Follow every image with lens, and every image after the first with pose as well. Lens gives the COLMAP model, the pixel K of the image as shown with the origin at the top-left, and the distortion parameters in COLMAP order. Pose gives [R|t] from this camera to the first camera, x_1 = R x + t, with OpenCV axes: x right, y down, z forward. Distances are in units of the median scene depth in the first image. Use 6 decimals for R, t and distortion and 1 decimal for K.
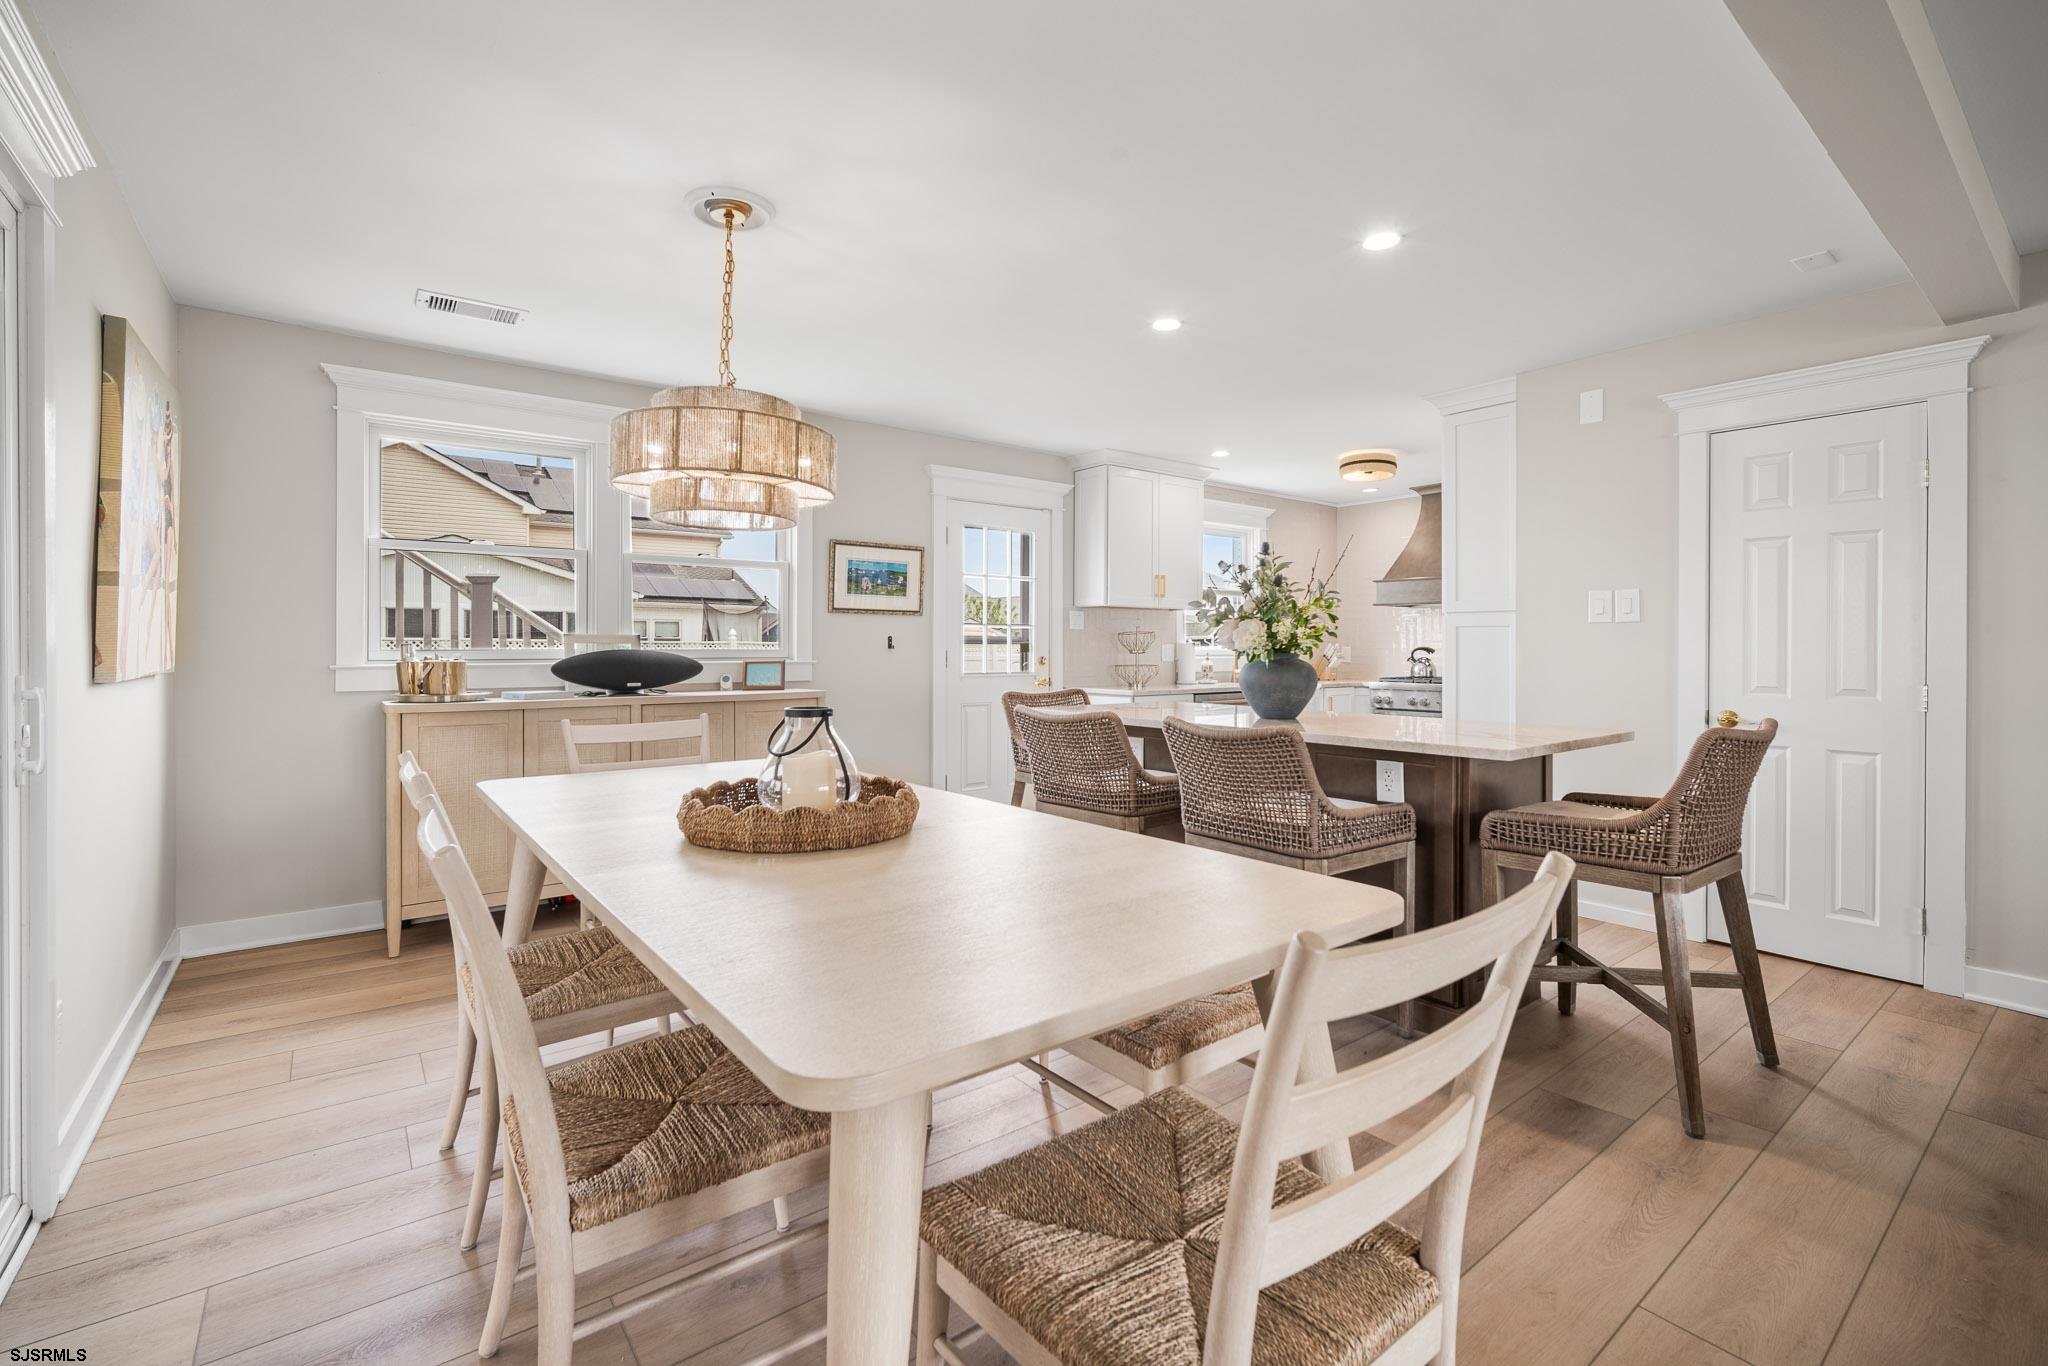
lens RADIAL K [[886.7, 0, 1029.9], [0, 886.7, 646.9], [0, 0, 1]] dist [-0.001977, 0.000212]
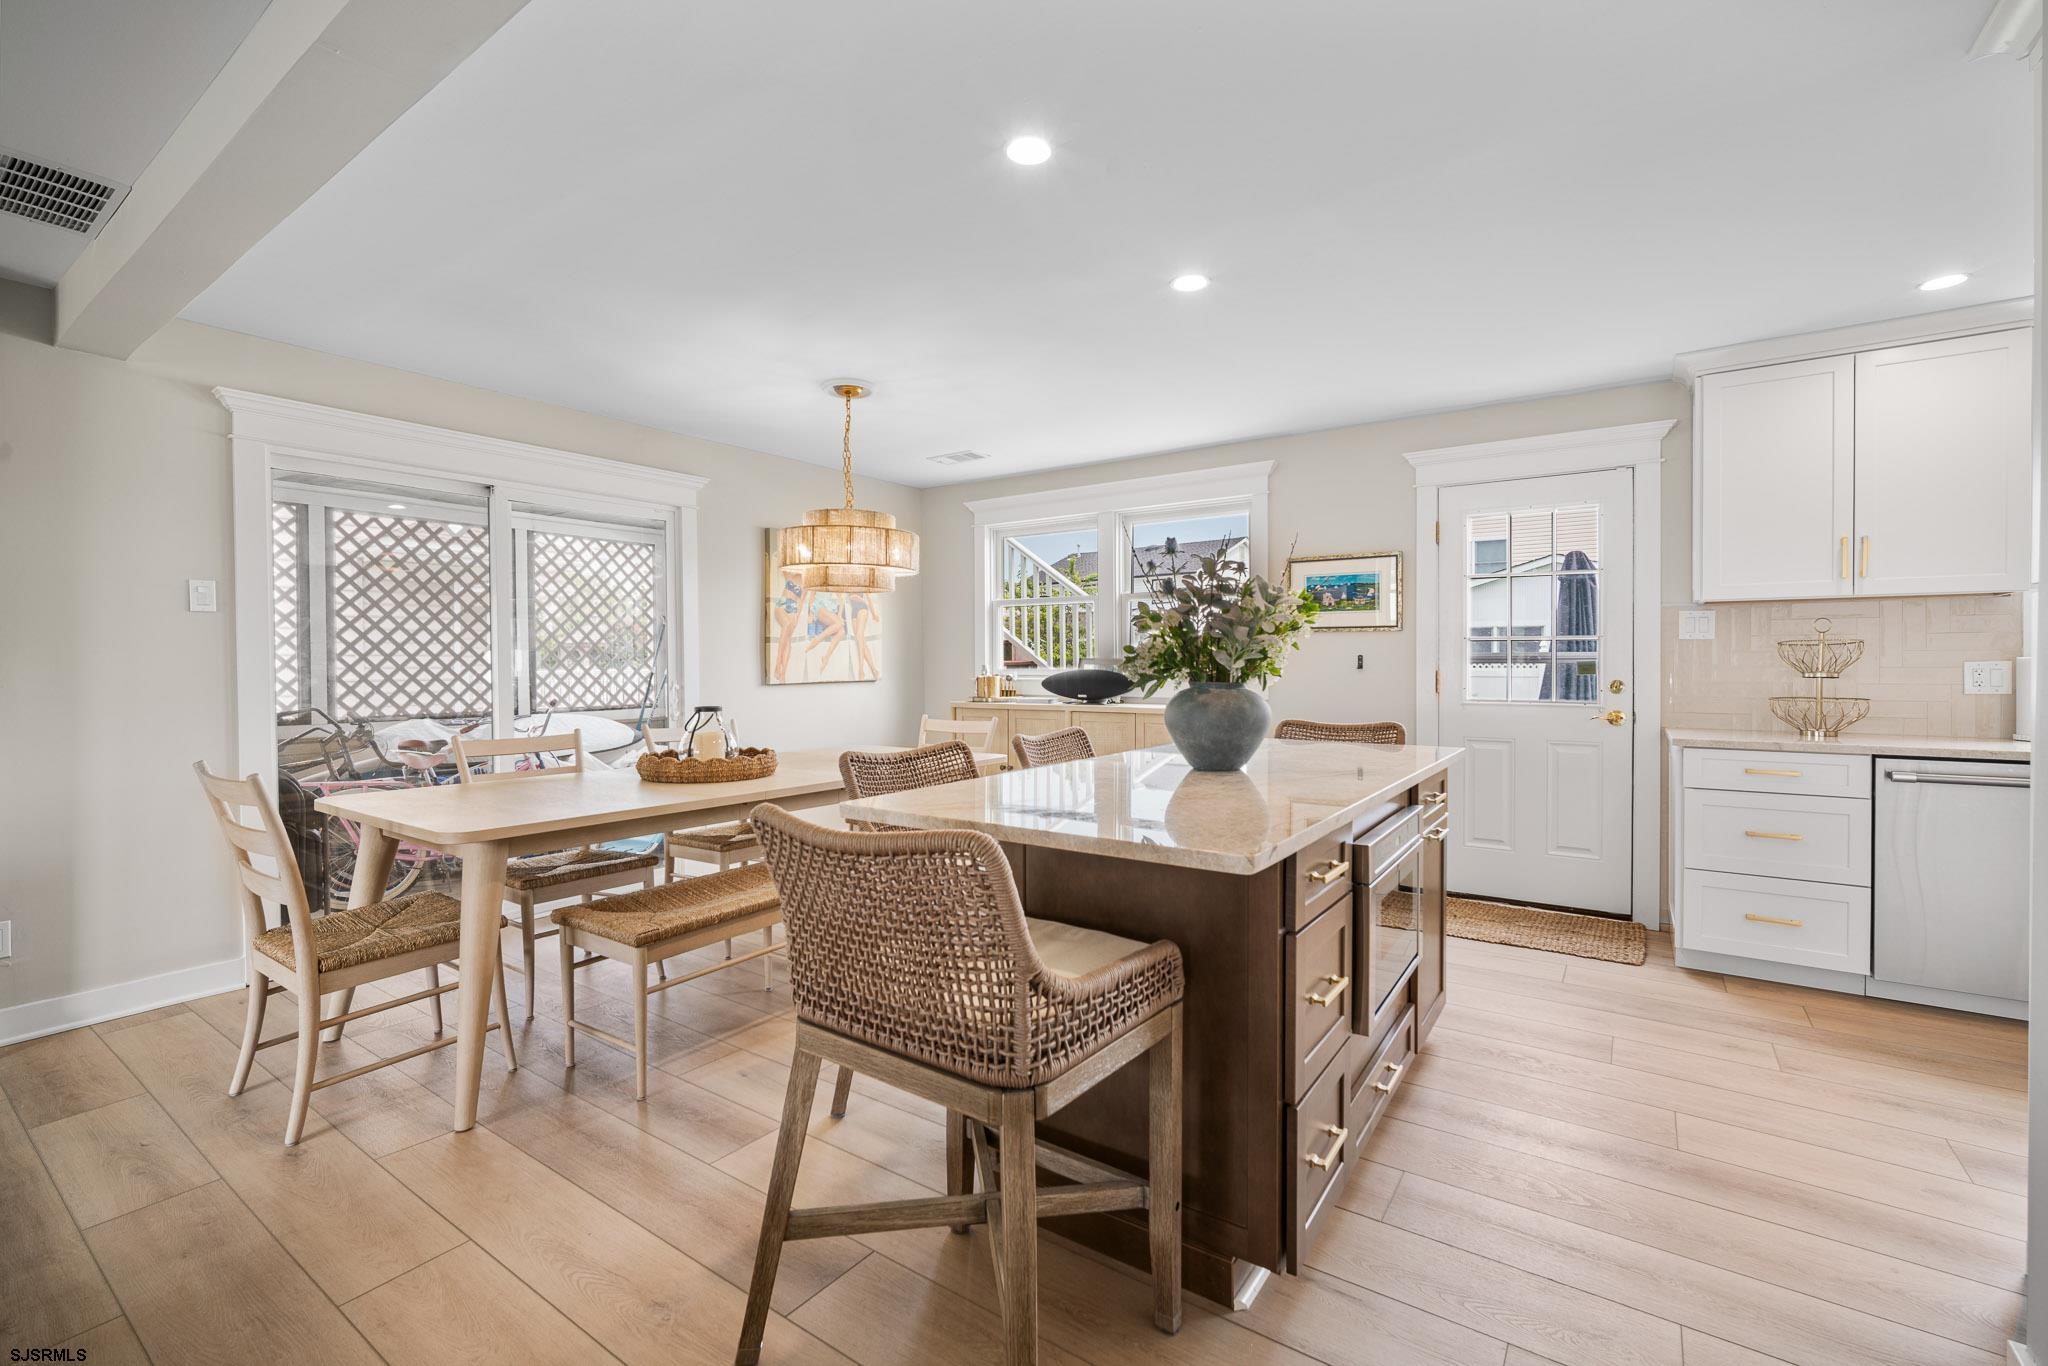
lens RADIAL K [[905.9, 0, 1014.7], [0, 905.9, 651.7], [0, 0, 1]] dist [-0.007085, 0.001384]
pose [[0.299297, -0.014122, -0.954056, 0.625814], [0.003087, 0.999900, -0.013832, -0.003898], [0.954155, 0.001194, 0.299310, 0.393652]]
